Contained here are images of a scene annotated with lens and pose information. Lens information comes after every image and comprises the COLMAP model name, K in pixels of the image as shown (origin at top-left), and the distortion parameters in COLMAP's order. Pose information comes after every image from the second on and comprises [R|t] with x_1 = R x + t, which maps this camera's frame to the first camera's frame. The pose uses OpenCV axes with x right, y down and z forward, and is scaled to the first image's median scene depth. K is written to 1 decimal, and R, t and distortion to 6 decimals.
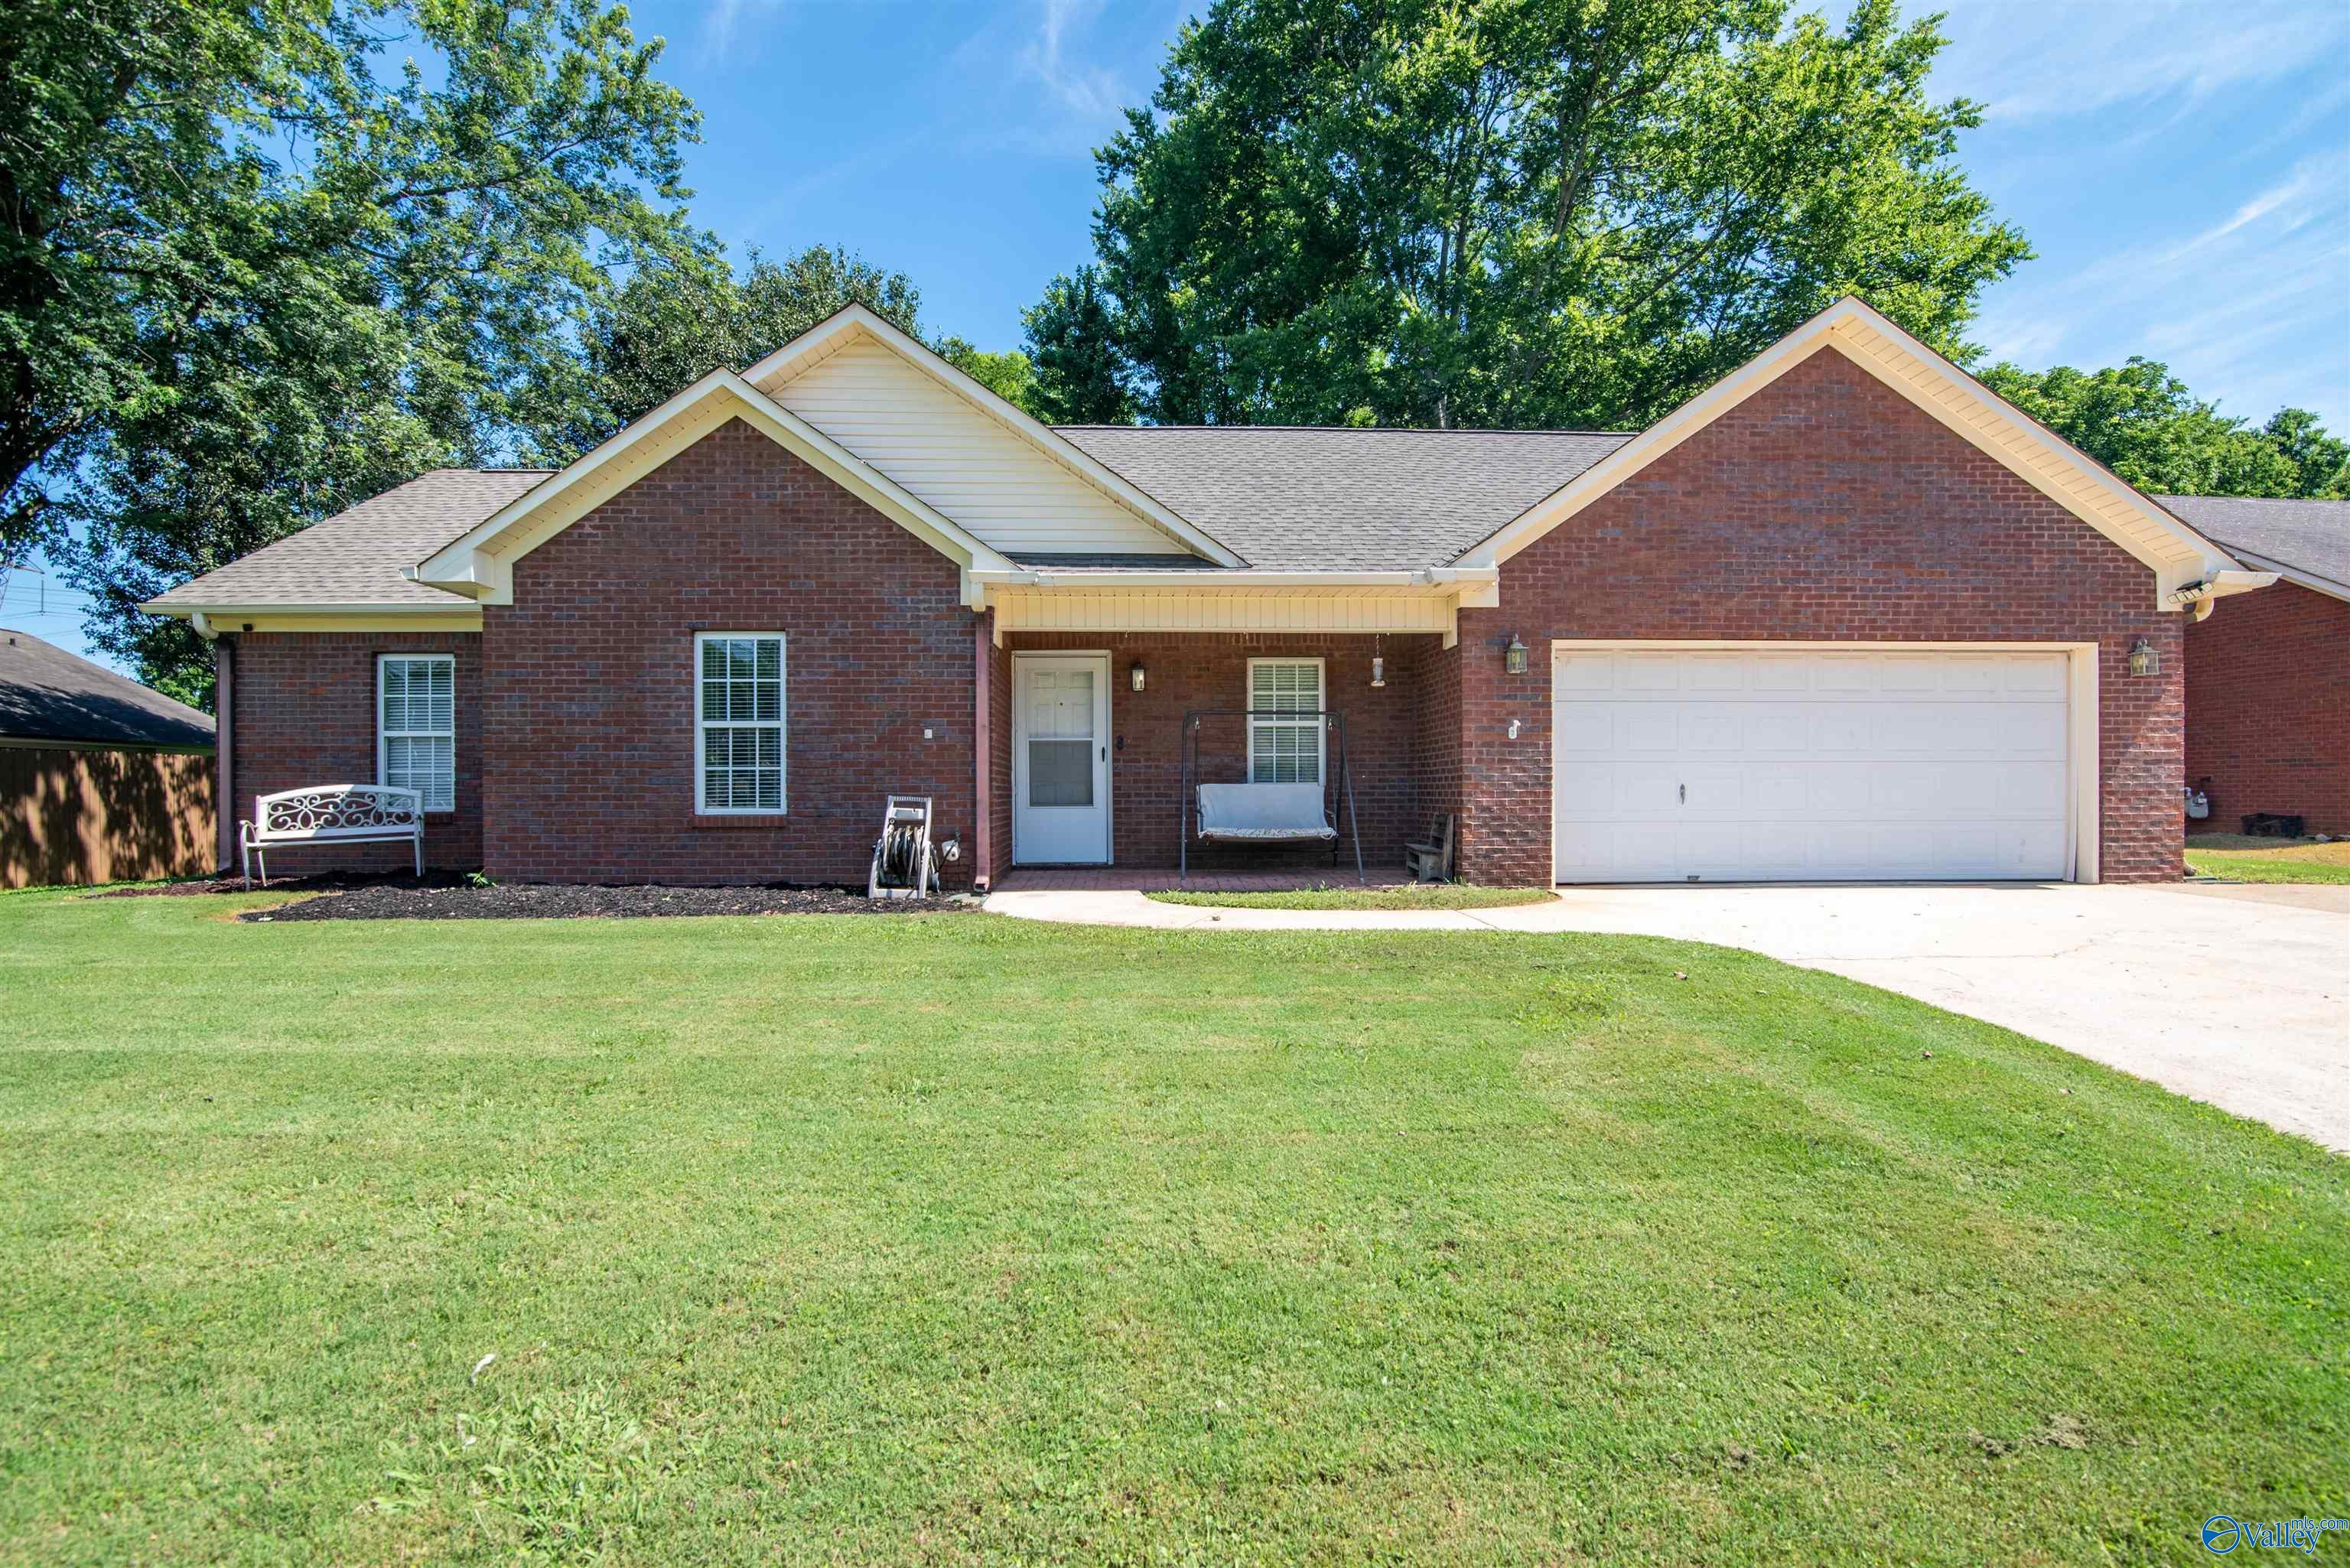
lens RADIAL K [[1071.3, 0, 1156.0], [0, 1071.3, 788.7], [0, 0, 1]] dist [0.003760, 0.000565]
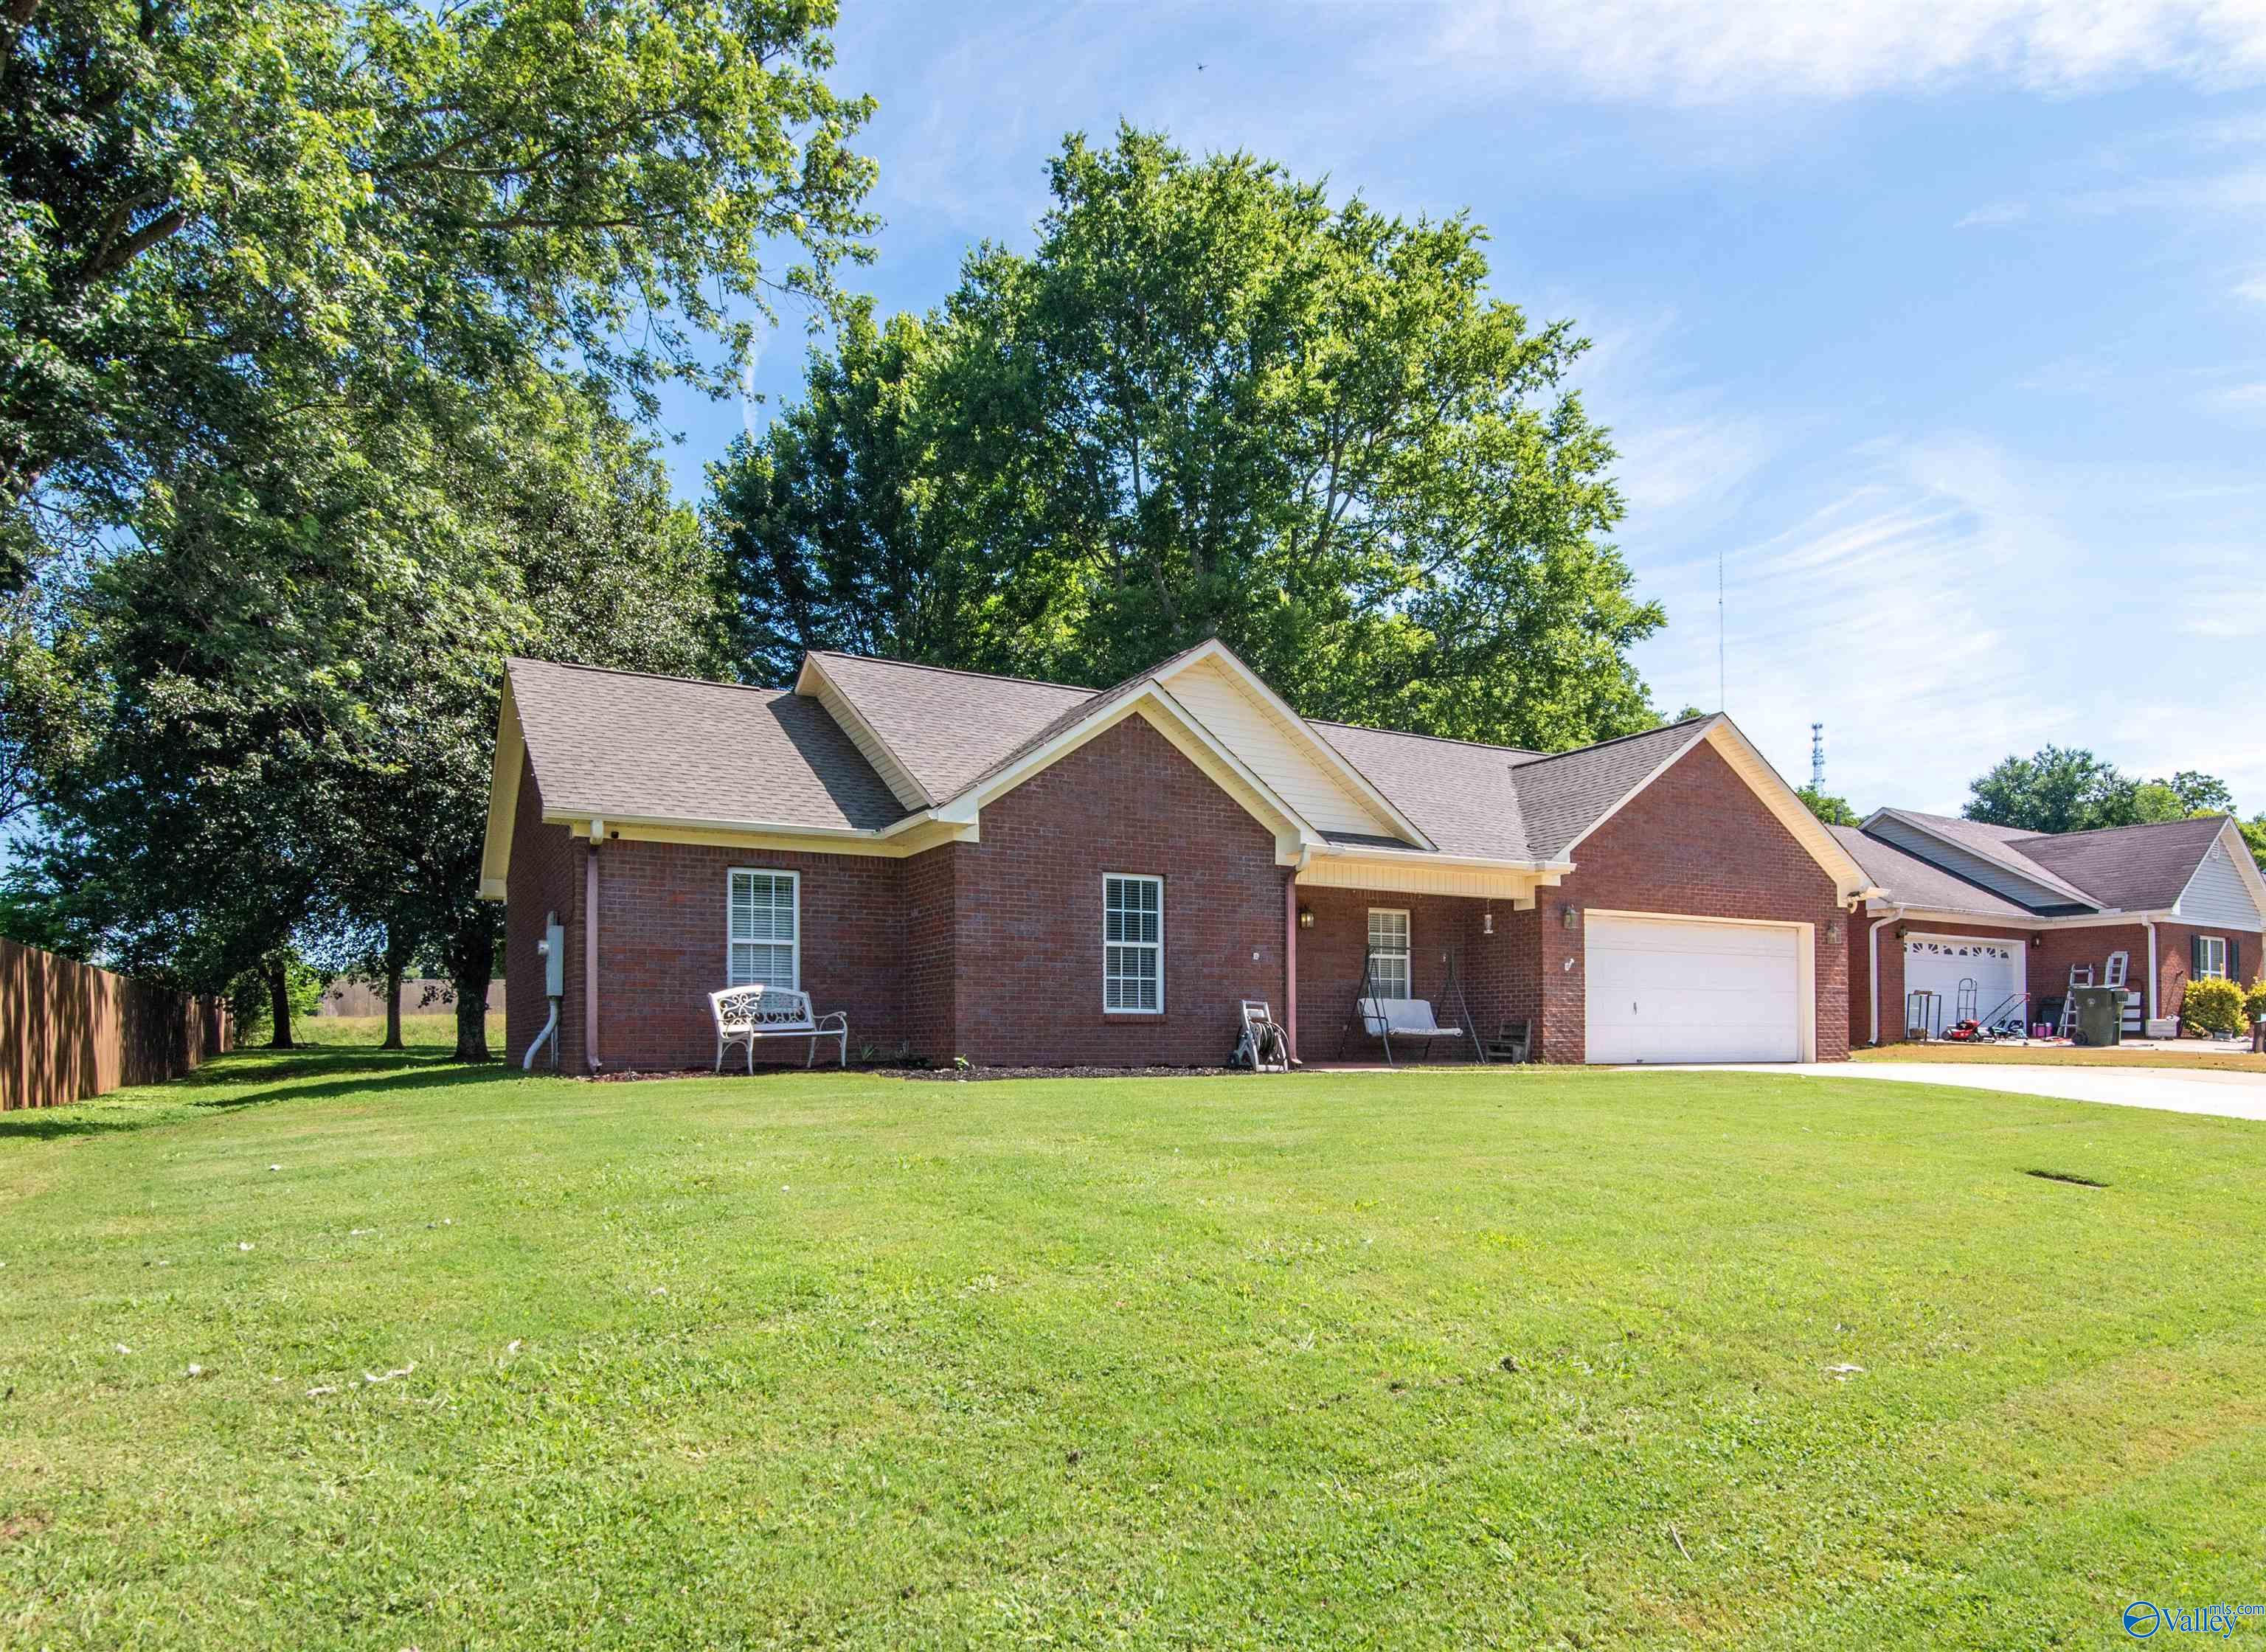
lens RADIAL K [[1410.9, 0, 1148.8], [0, 1410.9, 1004.1], [0, 0, 1]] dist [0.035627, 0.001136]
pose [[0.885573, 0.014464, 0.464276, -1.110100], [-0.002468, 0.999647, -0.026435, 0.055548], [-0.464495, 0.022265, 0.885296, -0.511610]]
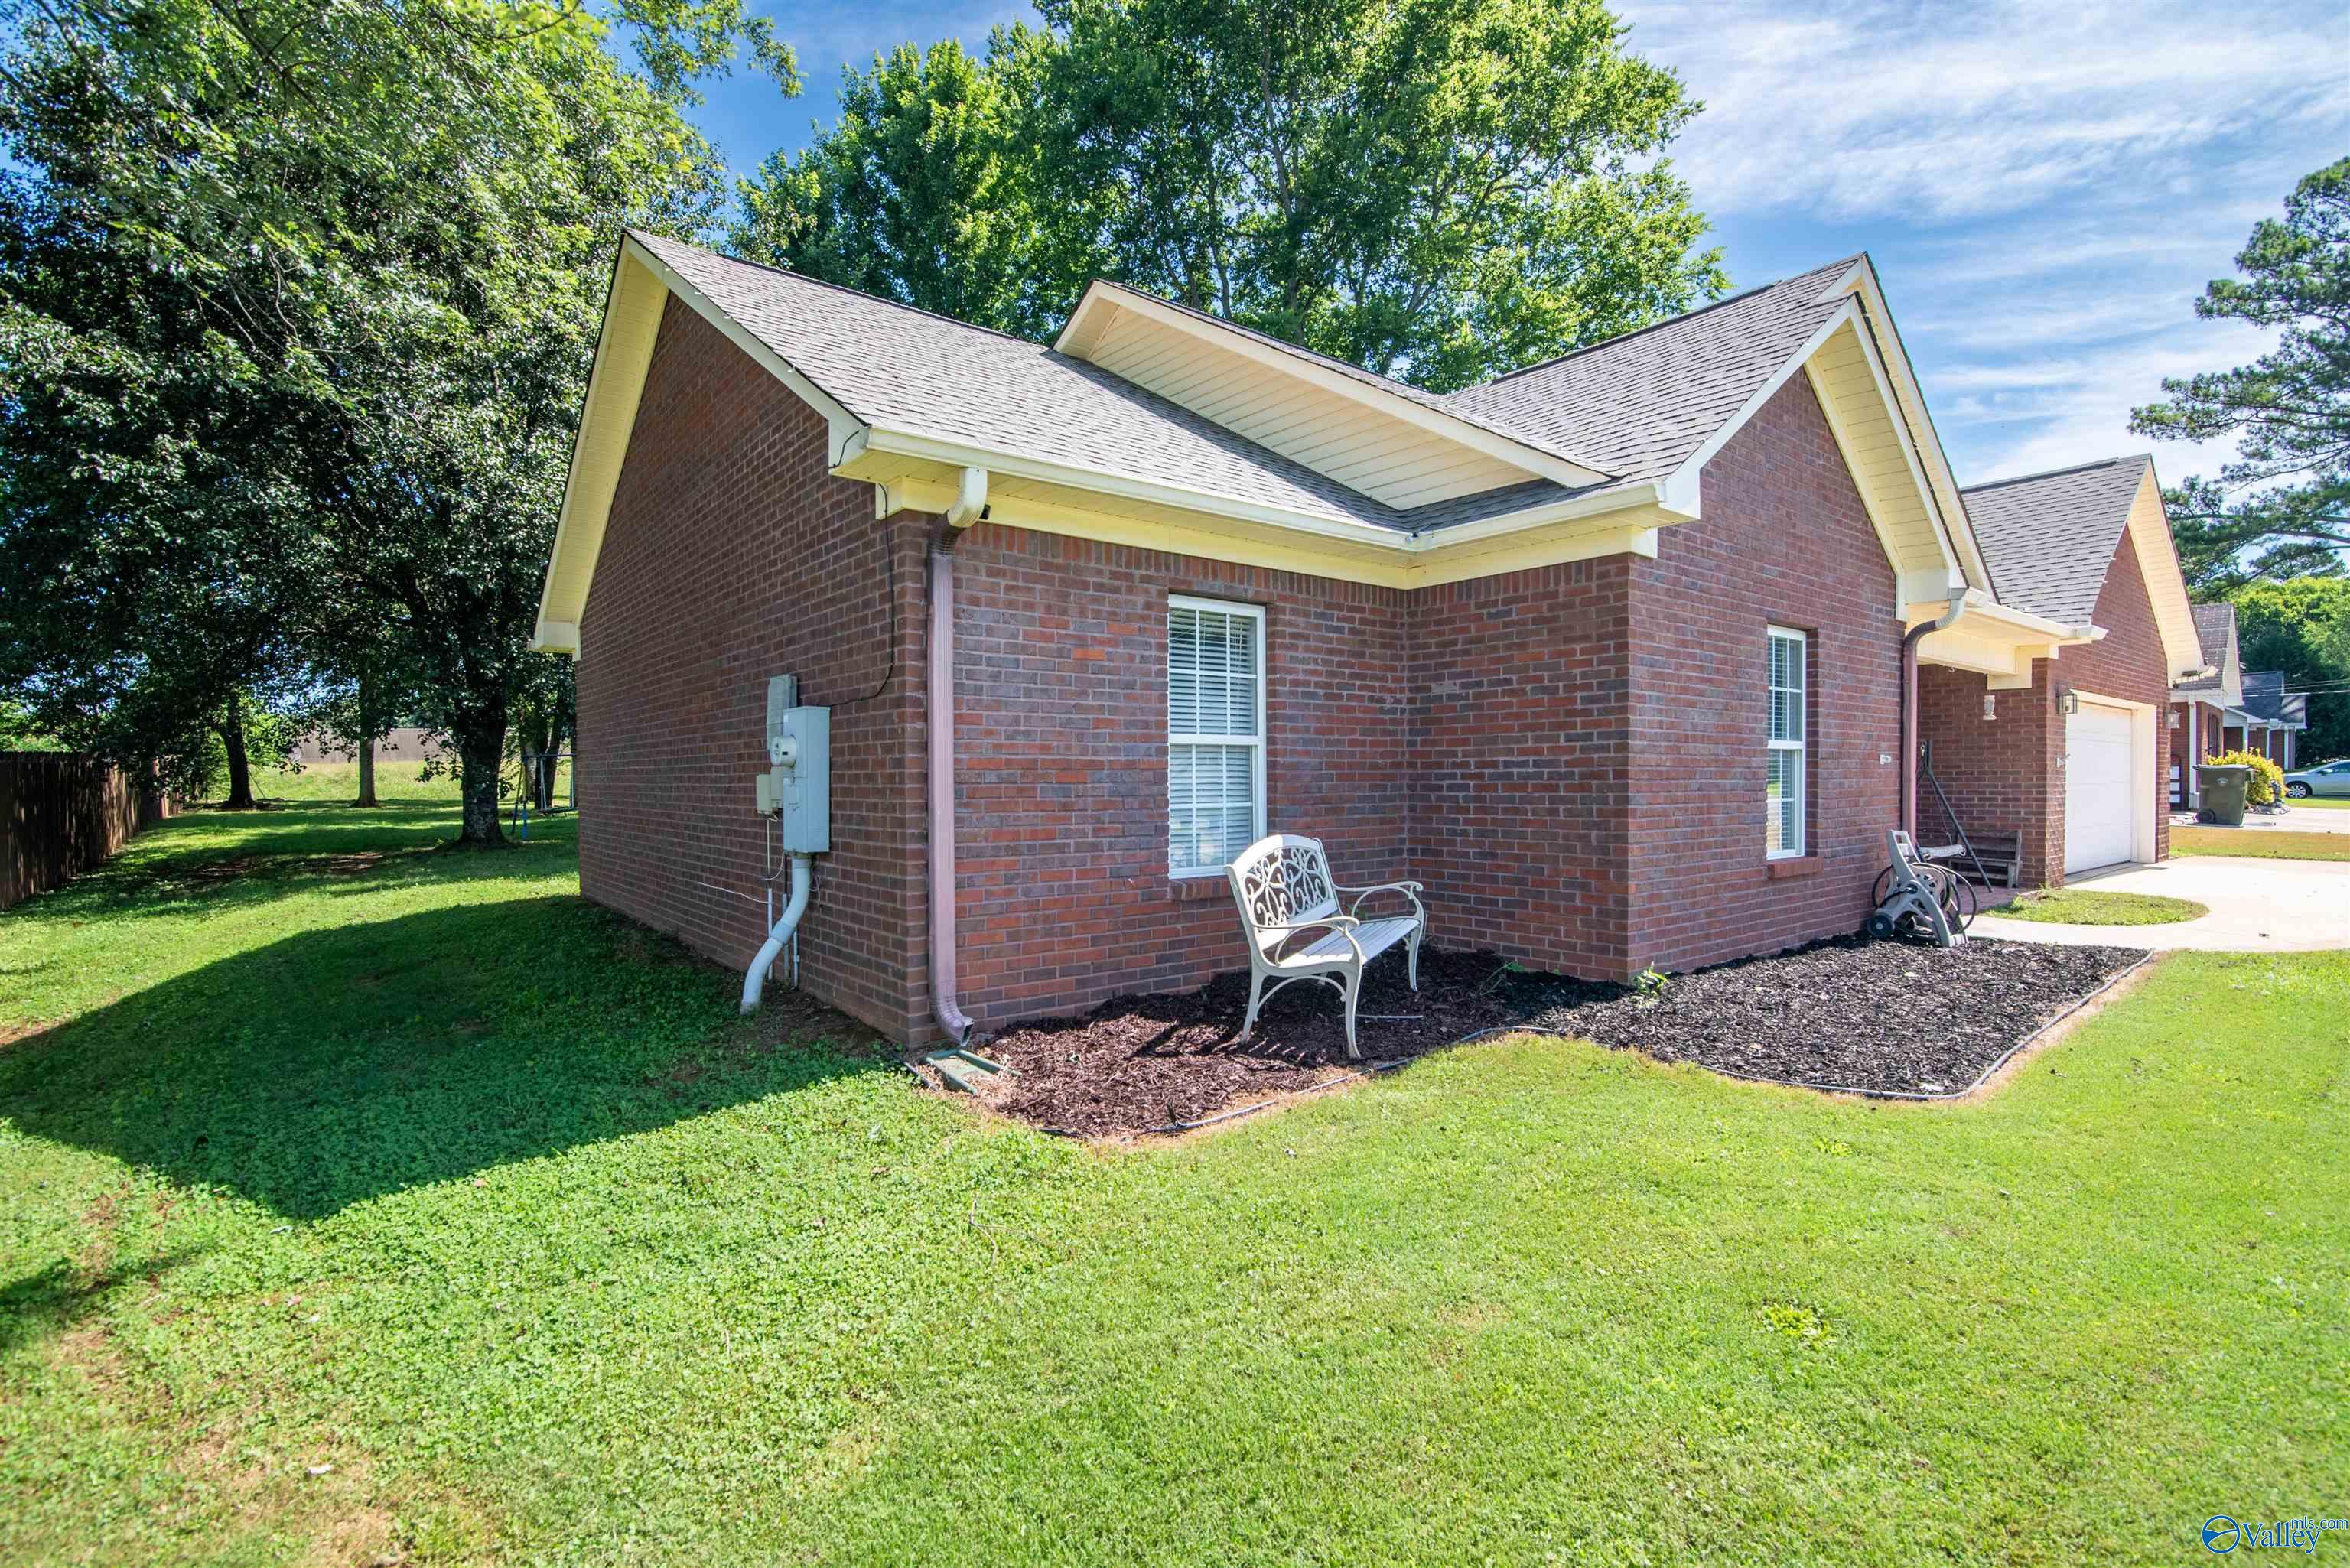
lens RADIAL K [[1071.3, 0, 1177.2], [0, 1071.3, 785.6], [0, 0, 1]] dist [0.003760, 0.000565]
pose [[0.796024, -0.005799, 0.605238, -1.154237], [-0.002283, 0.999918, 0.012583, -0.036673], [-0.605261, -0.011398, 0.795945, 0.610336]]
